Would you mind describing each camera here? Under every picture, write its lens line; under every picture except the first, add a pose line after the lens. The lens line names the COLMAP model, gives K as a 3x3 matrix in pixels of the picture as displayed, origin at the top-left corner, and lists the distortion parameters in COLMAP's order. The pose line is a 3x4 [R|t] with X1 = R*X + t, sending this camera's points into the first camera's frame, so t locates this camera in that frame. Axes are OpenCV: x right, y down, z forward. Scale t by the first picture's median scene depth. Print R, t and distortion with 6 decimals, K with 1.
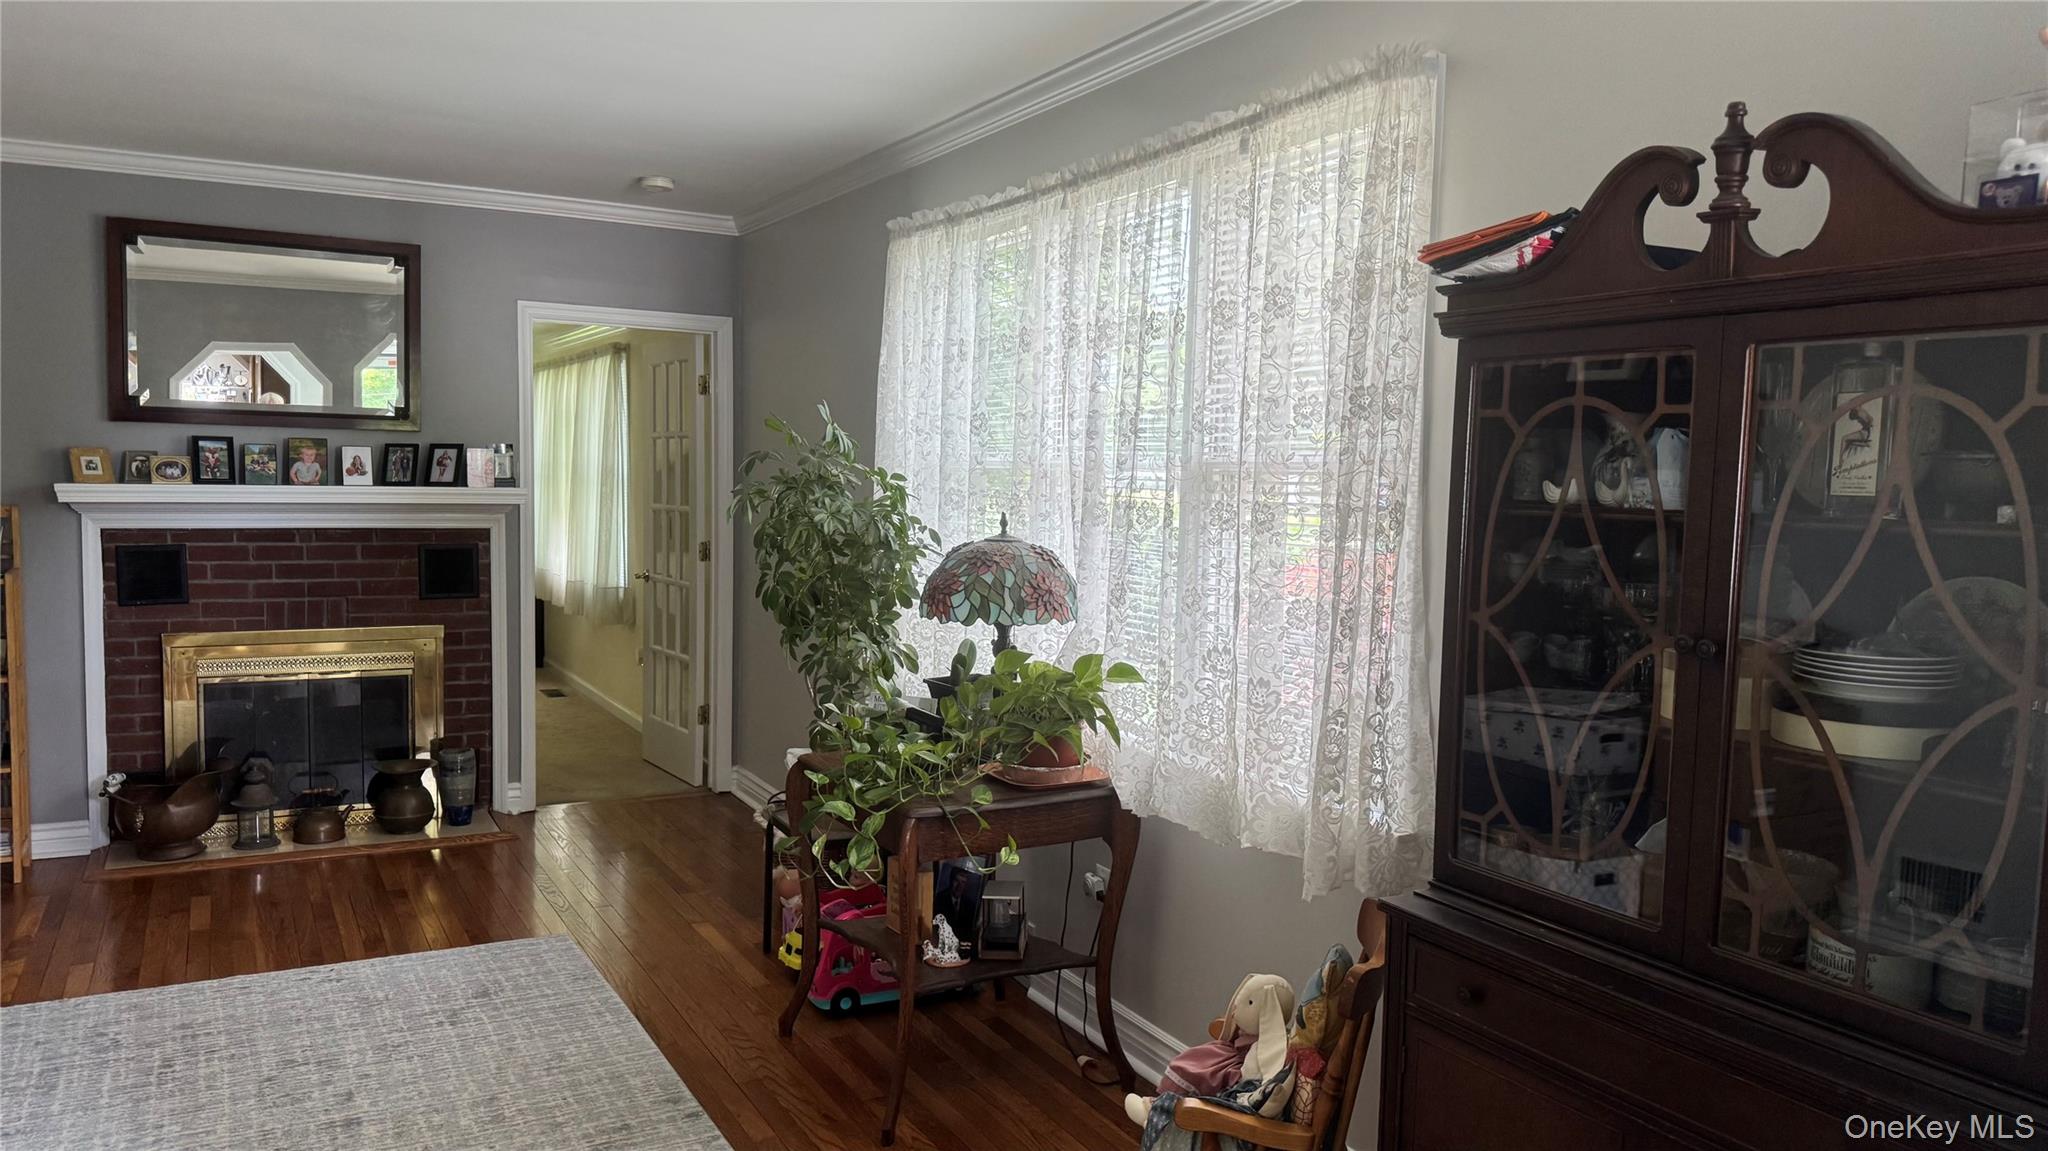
lens RADIAL K [[1389.1, 0, 1024.0], [0, 1389.1, 575.5], [0, 0, 1]] dist [0.000806, -0.023073]
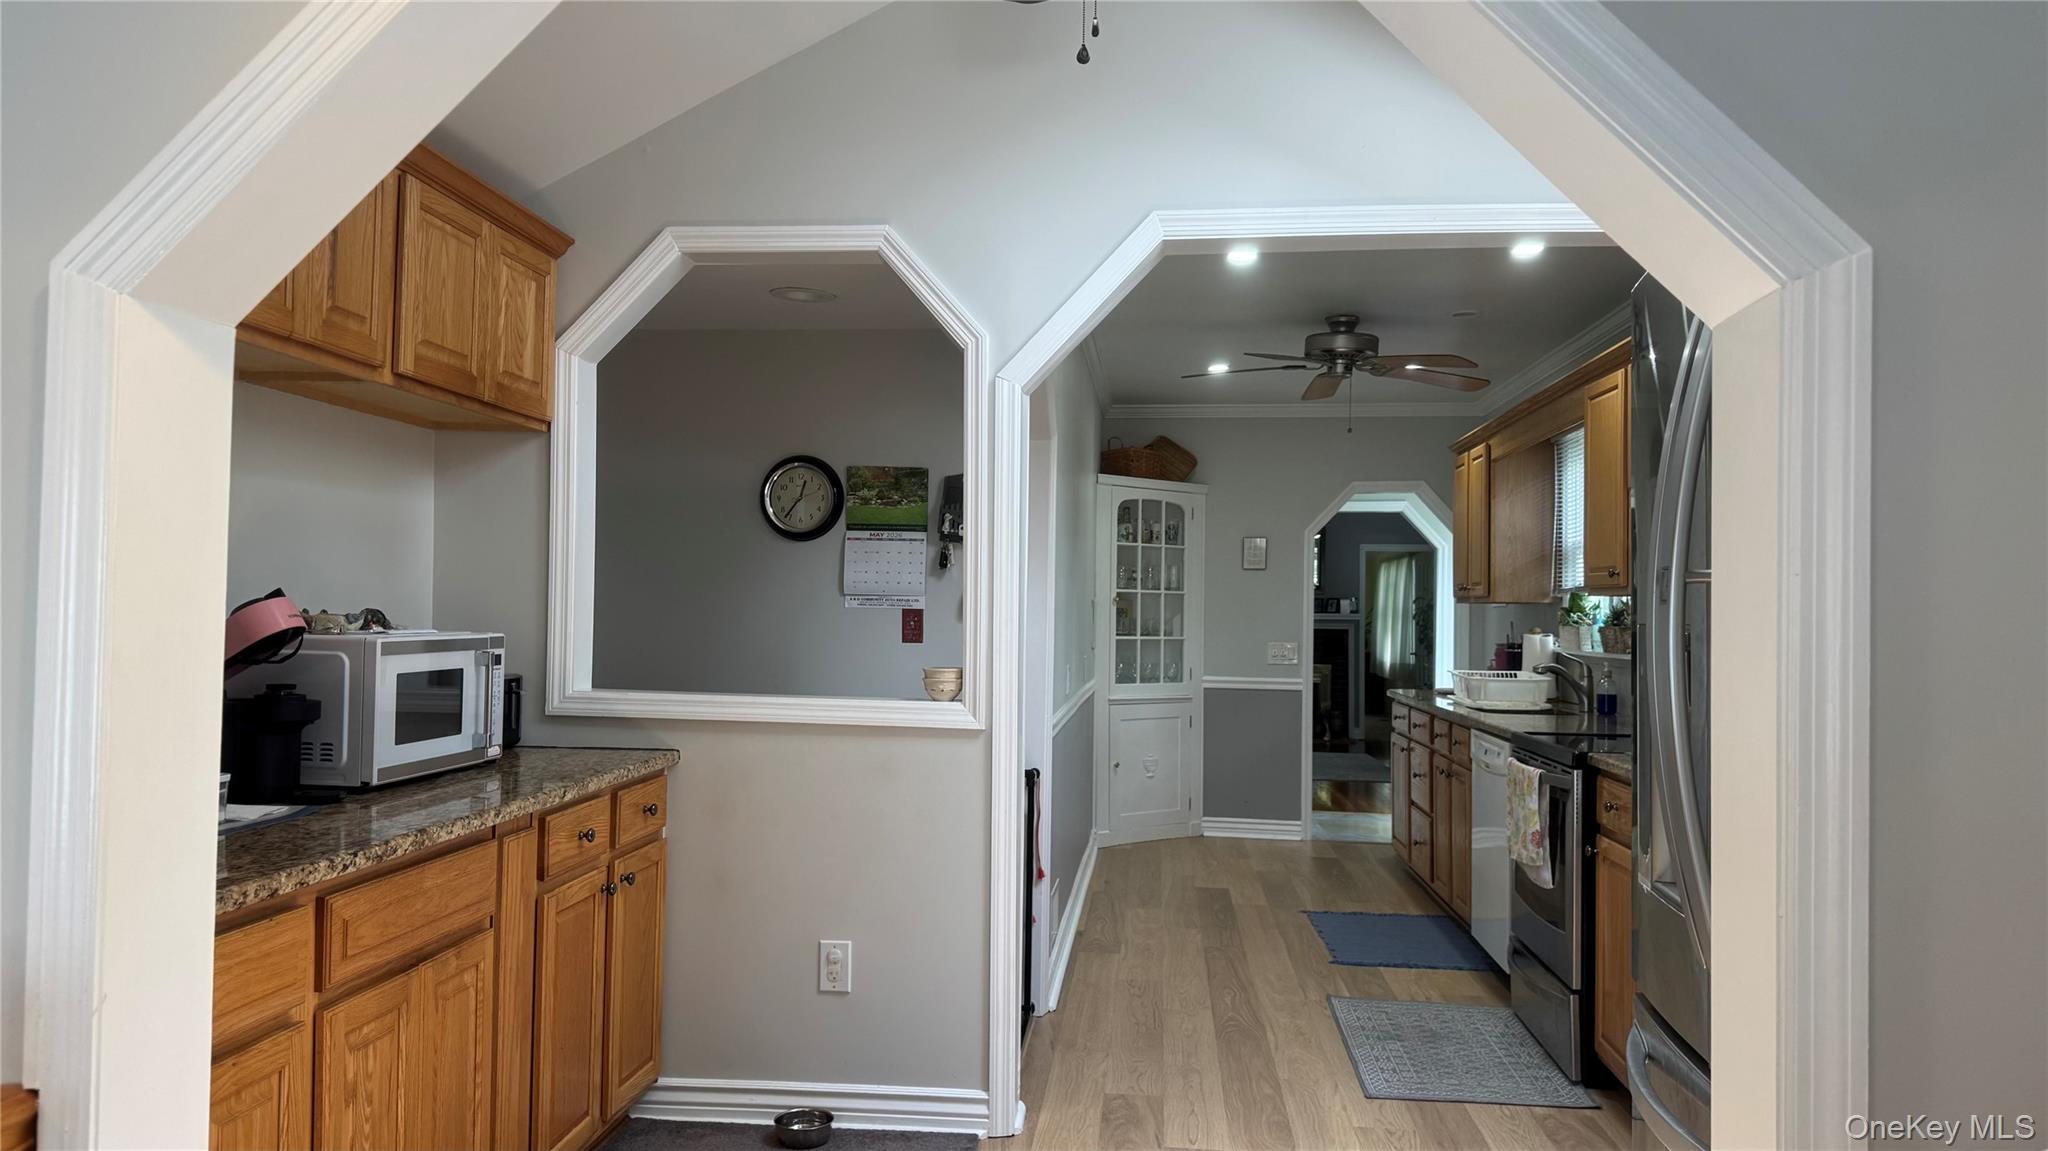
lens RADIAL K [[1378.8, 0, 1015.4], [0, 1378.8, 584.6], [0, 0, 1]] dist [0.111525, -0.217862]
pose [[0.813453, -0.026254, -0.581038, 0.688153], [-0.039162, 0.994241, -0.099751, 0.183093], [0.580311, 0.103897, 0.807740, -1.634386]]
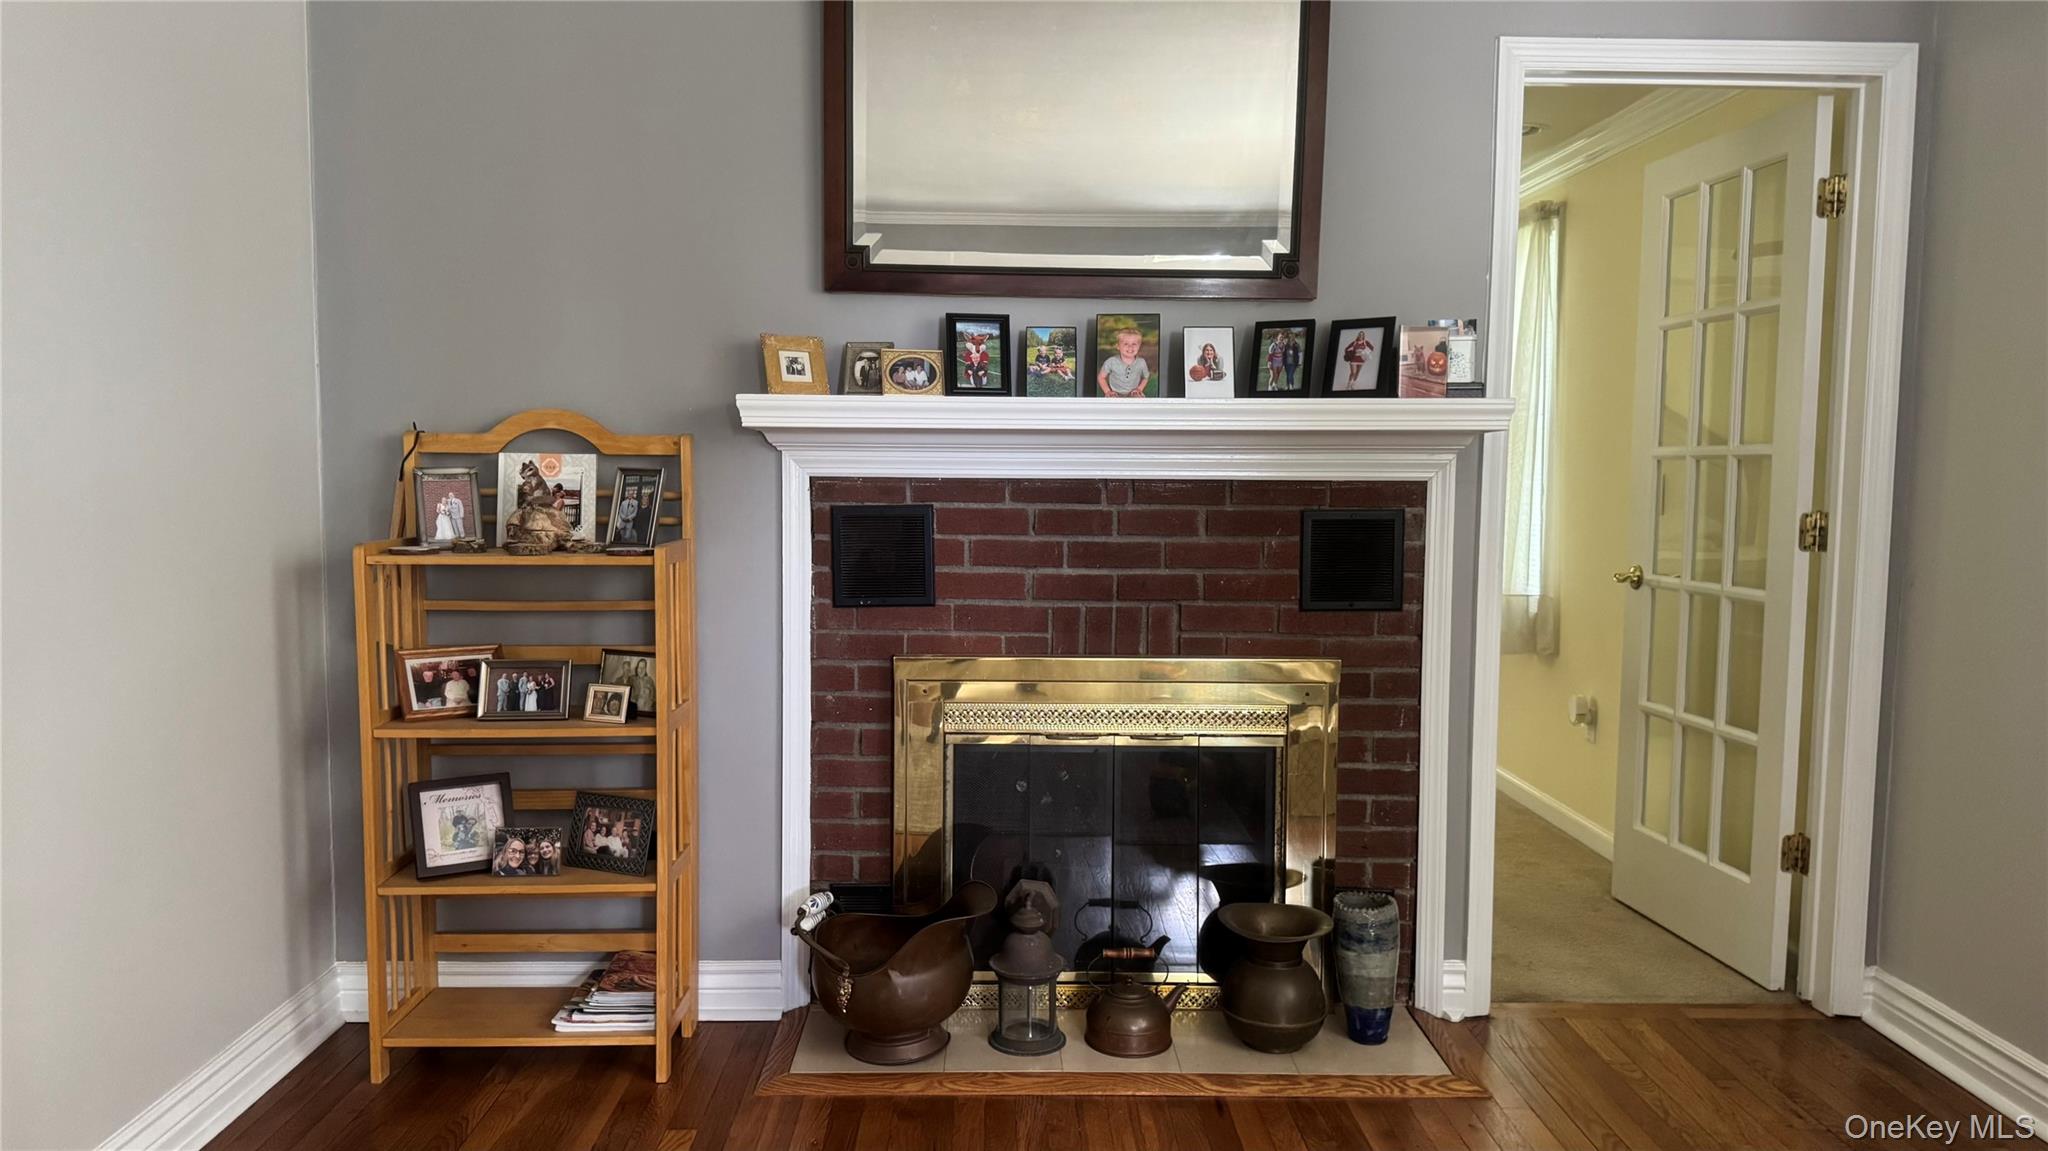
lens RADIAL K [[1389.1, 0, 1024.0], [0, 1389.1, 575.5], [0, 0, 1]] dist [0.000806, -0.023073]
pose [[0.879326, 0.023319, -0.475648, -0.287628], [-0.024583, 0.999691, 0.003564, 0.004147], [0.475585, 0.008559, 0.879628, 0.495323]]
